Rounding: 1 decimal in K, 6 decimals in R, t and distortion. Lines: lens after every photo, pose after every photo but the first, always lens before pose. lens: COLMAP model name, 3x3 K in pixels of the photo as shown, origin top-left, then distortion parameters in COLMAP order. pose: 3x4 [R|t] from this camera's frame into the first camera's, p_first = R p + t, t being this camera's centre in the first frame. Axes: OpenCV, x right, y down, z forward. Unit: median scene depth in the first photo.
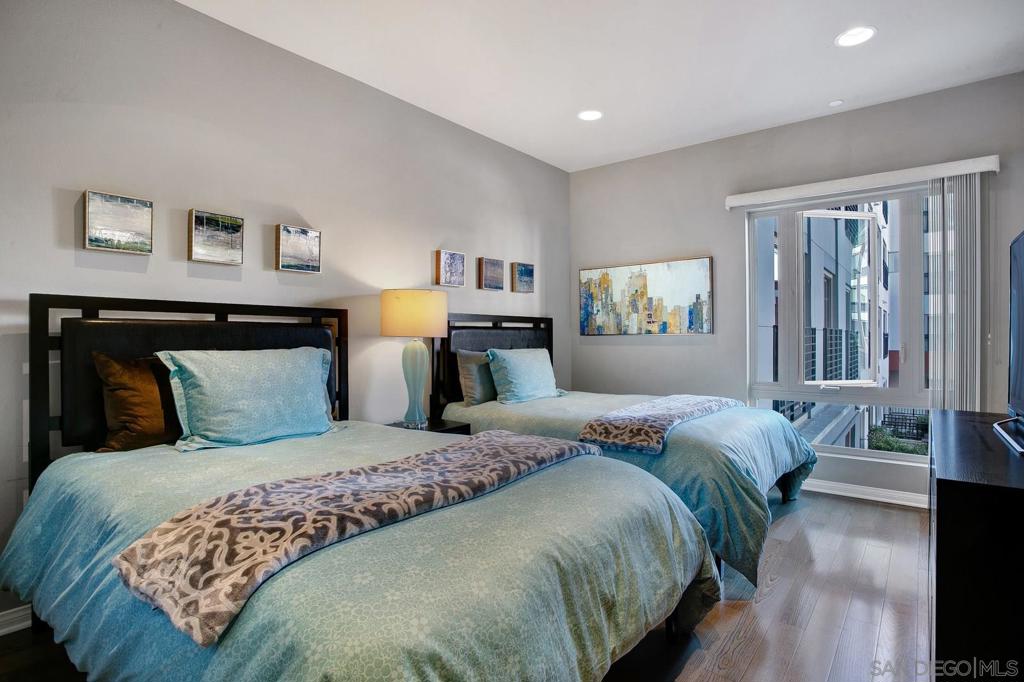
lens RADIAL K [[524.2, 0, 511.2], [0, 524.2, 336.5], [0, 0, 1]] dist [-0.076222, 0.038244]
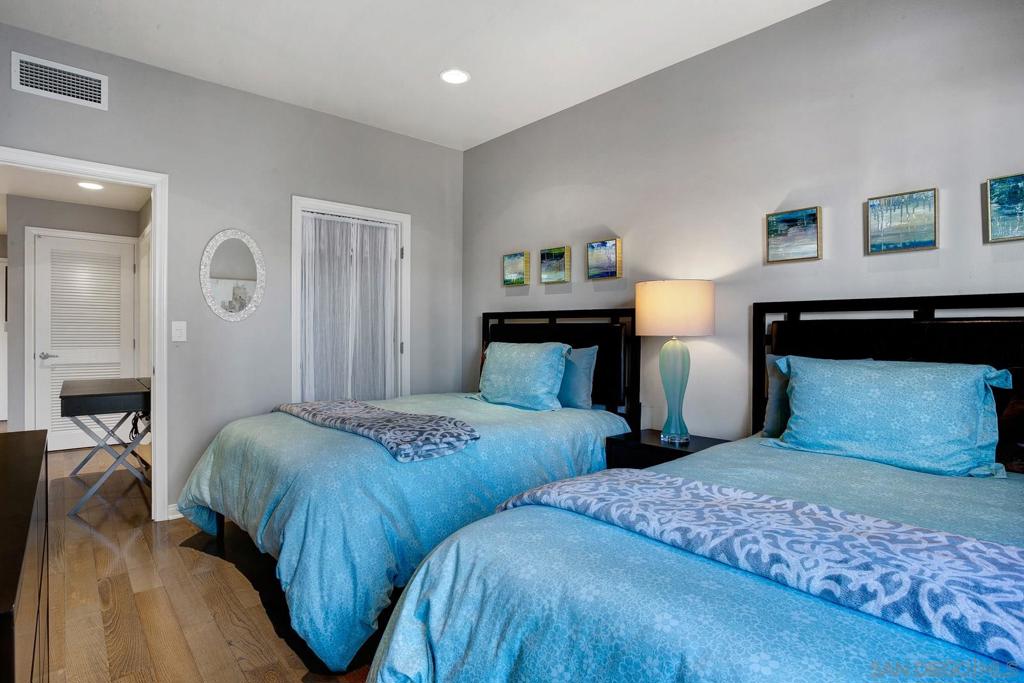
lens RADIAL K [[524.2, 0, 511.2], [0, 524.2, 337.0], [0, 0, 1]] dist [-0.076222, 0.038244]
pose [[-0.182656, 0.010681, -0.983119, 0.538451], [-0.010511, 0.999863, 0.012816, -0.008233], [0.983121, 0.012675, -0.182519, 0.721023]]
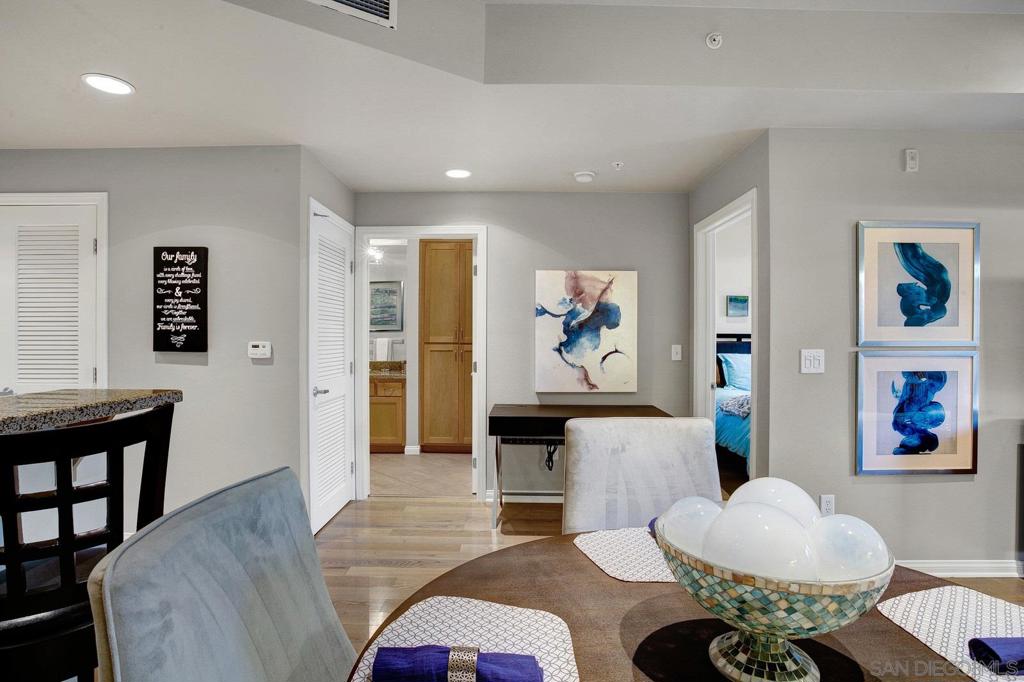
lens RADIAL K [[524.2, 0, 511.2], [0, 524.2, 336.5], [0, 0, 1]] dist [-0.076222, 0.038244]
pose [[0.626550, 0.006381, -0.779355, 0.395523], [-0.005192, 0.999978, 0.004014, -0.034314], [0.779364, 0.001531, 0.626569, -0.816816]]
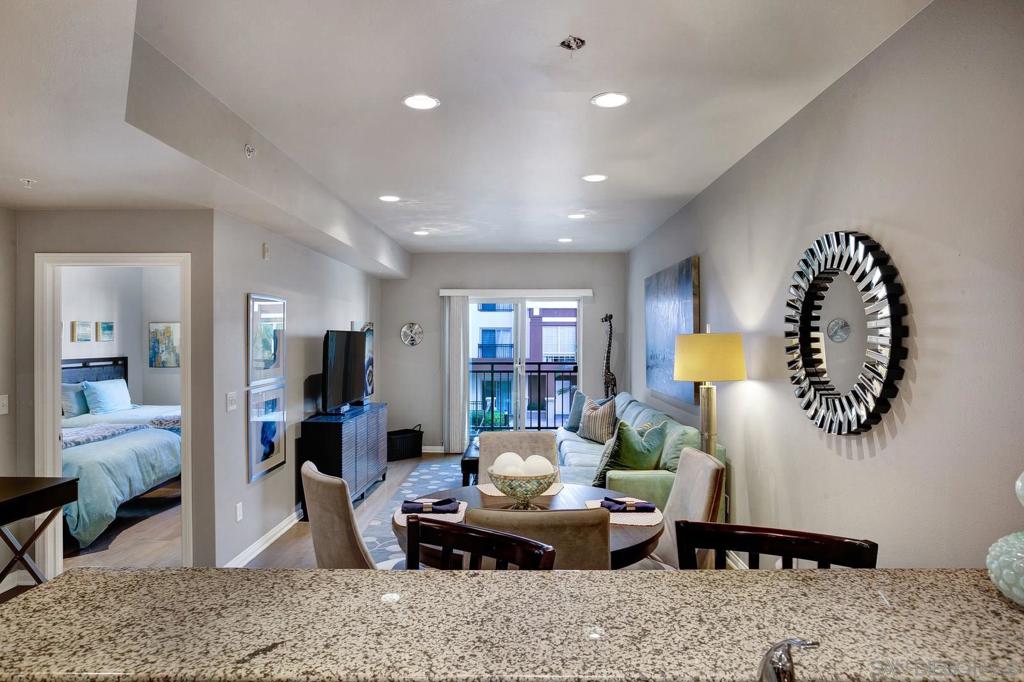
lens RADIAL K [[599.1, 0, 506.6], [0, 599.1, 343.9], [0, 0, 1]] dist [-0.027446, 0.001234]
pose [[0.790708, -0.000581, 0.612193, -0.115623], [-0.004979, 0.999960, 0.007379, -0.104777], [-0.612173, -0.008883, 0.790674, -1.142025]]
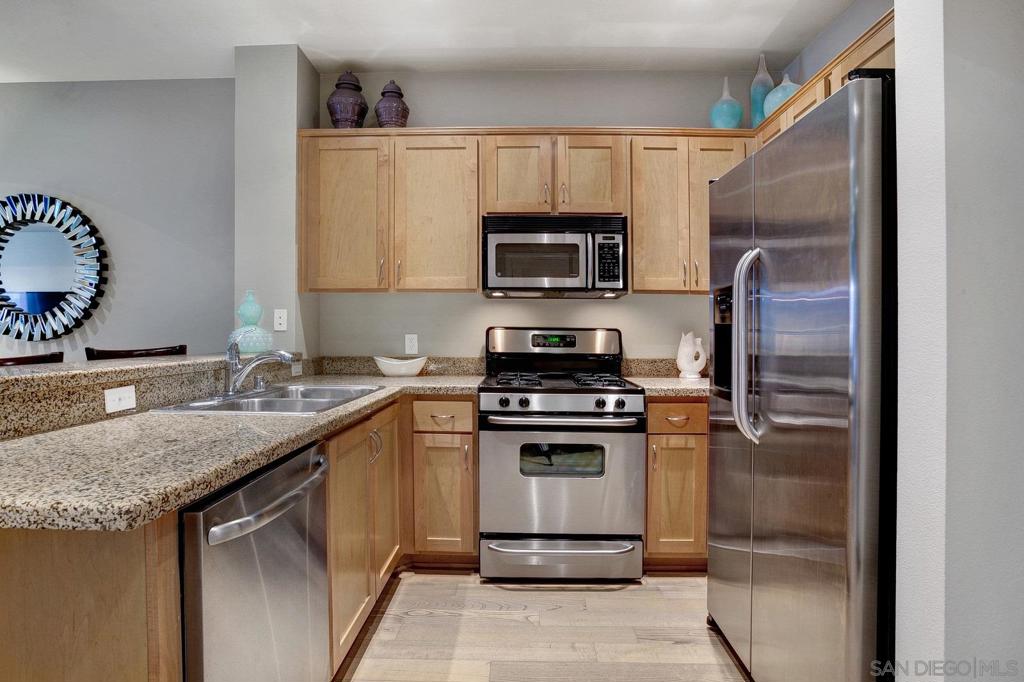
lens RADIAL K [[524.2, 0, 511.2], [0, 524.2, 336.5], [0, 0, 1]] dist [-0.076222, 0.038244]
pose [[-0.610574, -0.004188, 0.791948, -0.479334], [-0.002522, 0.999991, 0.003343, -0.012243], [-0.791955, 0.000044, -0.610579, -0.949370]]
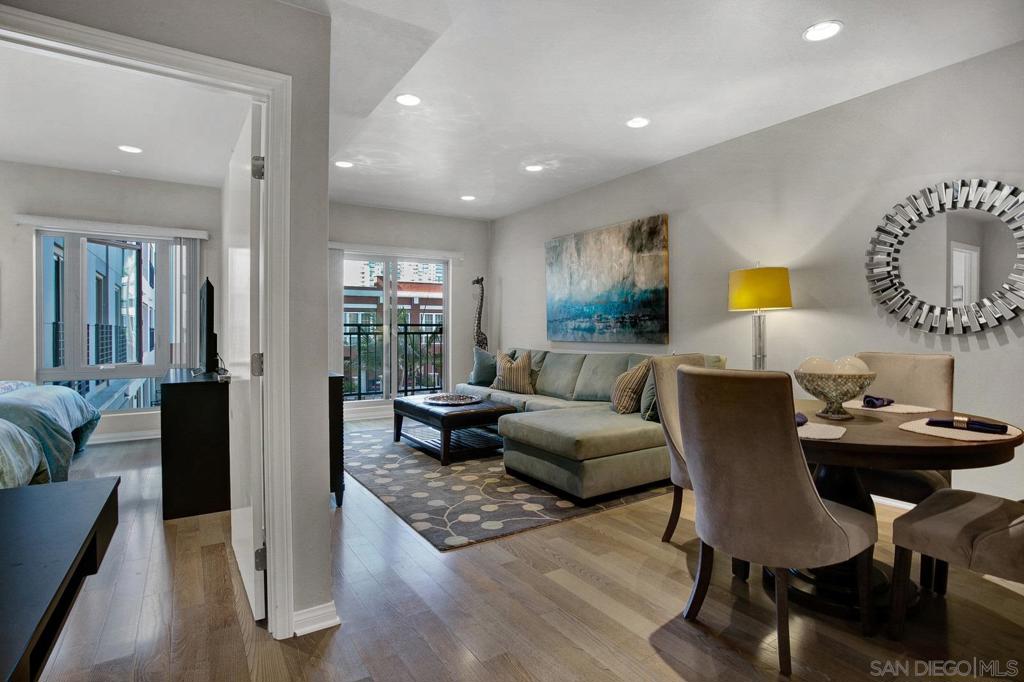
lens RADIAL K [[518.9, 0, 514.3], [0, 518.9, 334.4], [0, 0, 1]] dist [-0.086028, 0.036194]
pose [[0.306308, -0.006372, 0.951911, -0.320410], [-0.001455, 0.999973, 0.007162, -0.004218], [-0.951931, -0.003579, 0.306290, -0.461336]]
